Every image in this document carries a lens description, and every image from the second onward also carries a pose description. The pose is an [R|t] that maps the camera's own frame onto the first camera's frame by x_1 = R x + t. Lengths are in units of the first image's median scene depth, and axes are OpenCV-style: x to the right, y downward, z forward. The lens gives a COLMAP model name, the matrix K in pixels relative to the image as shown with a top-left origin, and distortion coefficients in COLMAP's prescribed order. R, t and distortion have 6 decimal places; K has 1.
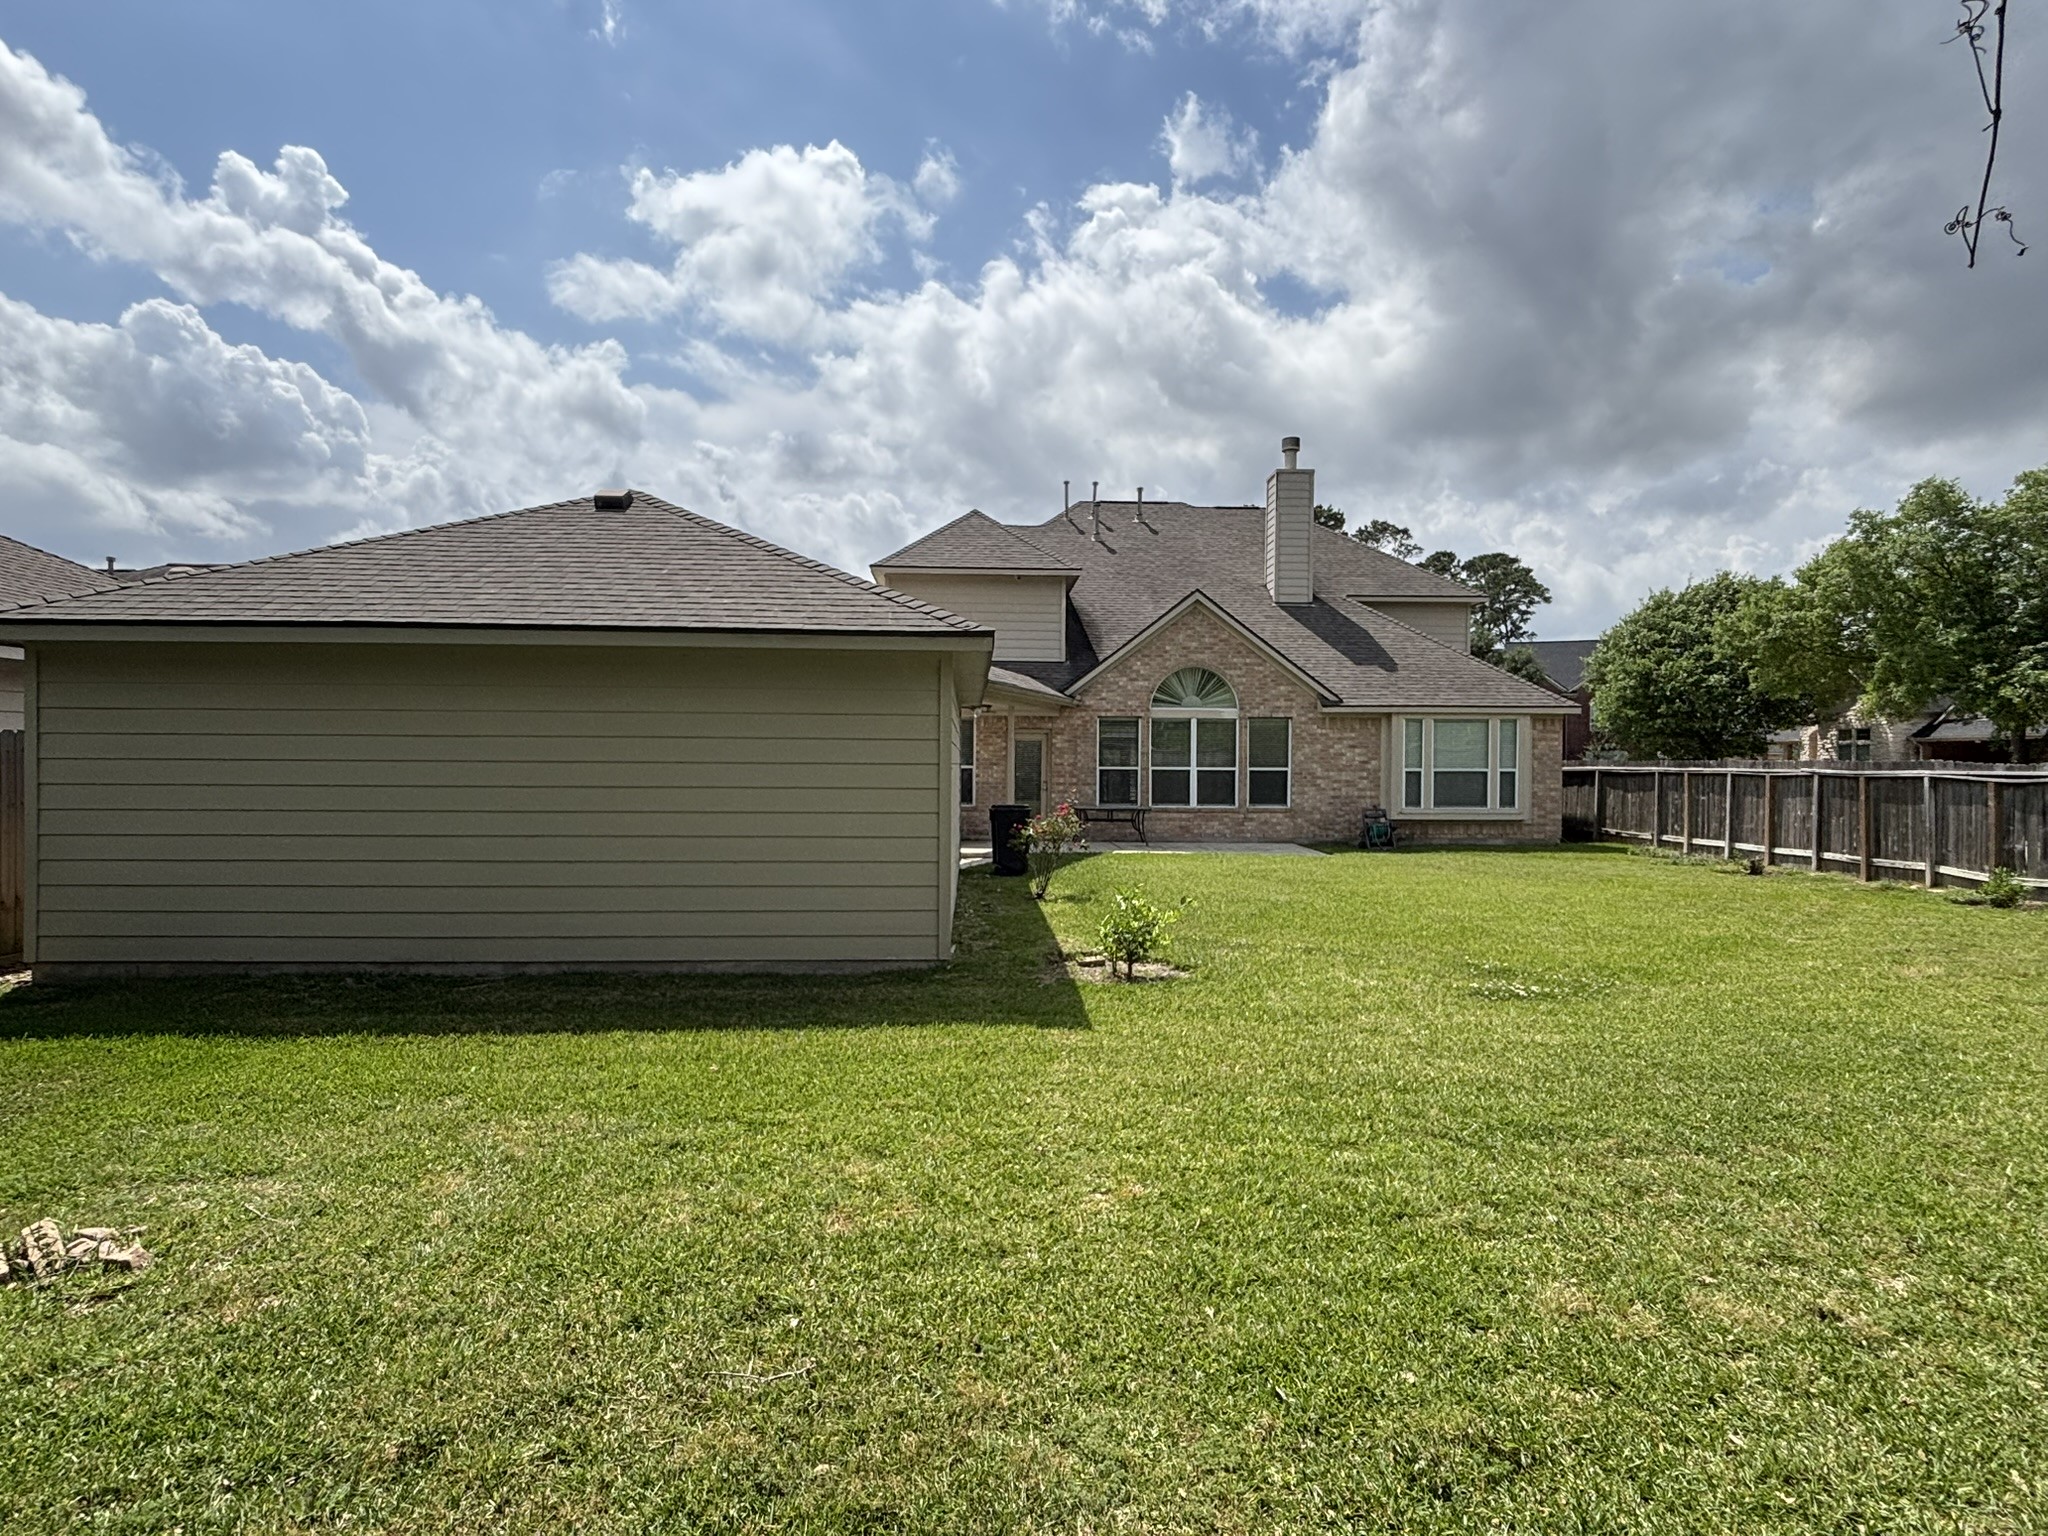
lens RADIAL K [[1139.2, 0, 1023.5], [0, 1139.2, 779.5], [0, 0, 1]] dist [-0.000486, -0.000696]
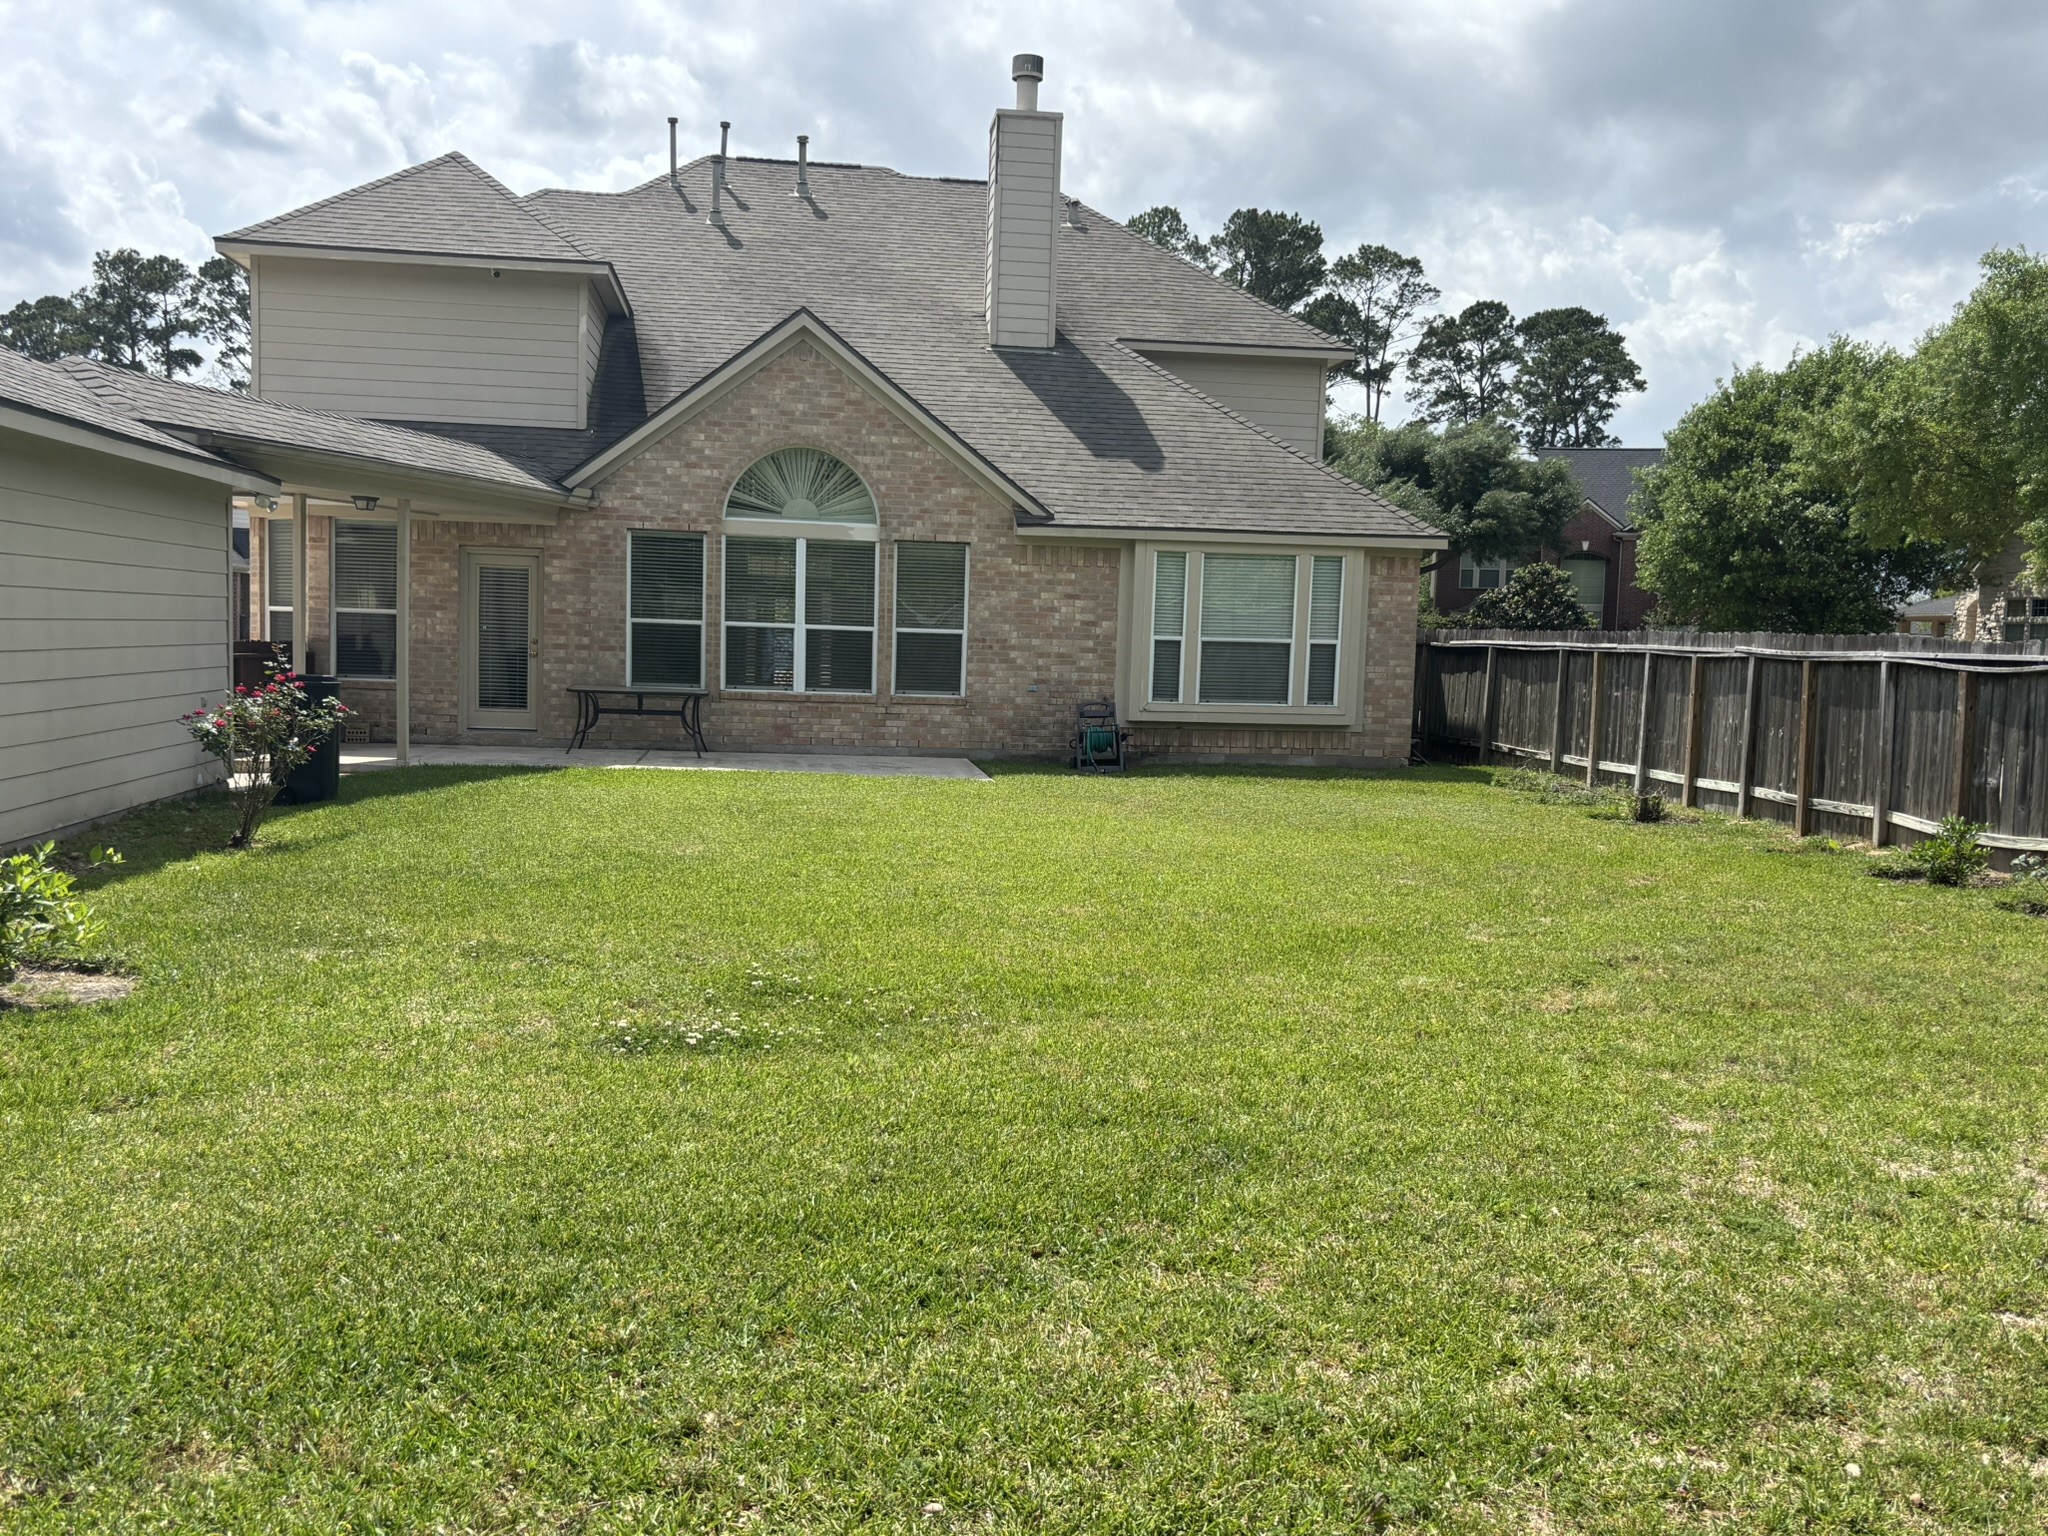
lens RADIAL K [[1803.7, 0, 1089.4], [0, 1803.7, 765.7], [0, 0, 1]] dist [0.146605, -0.392064]
pose [[0.993185, 0.016510, 0.115373, 0.191393], [-0.023400, 0.998006, 0.058619, 0.003869], [-0.114175, -0.060919, 0.991591, 0.068549]]
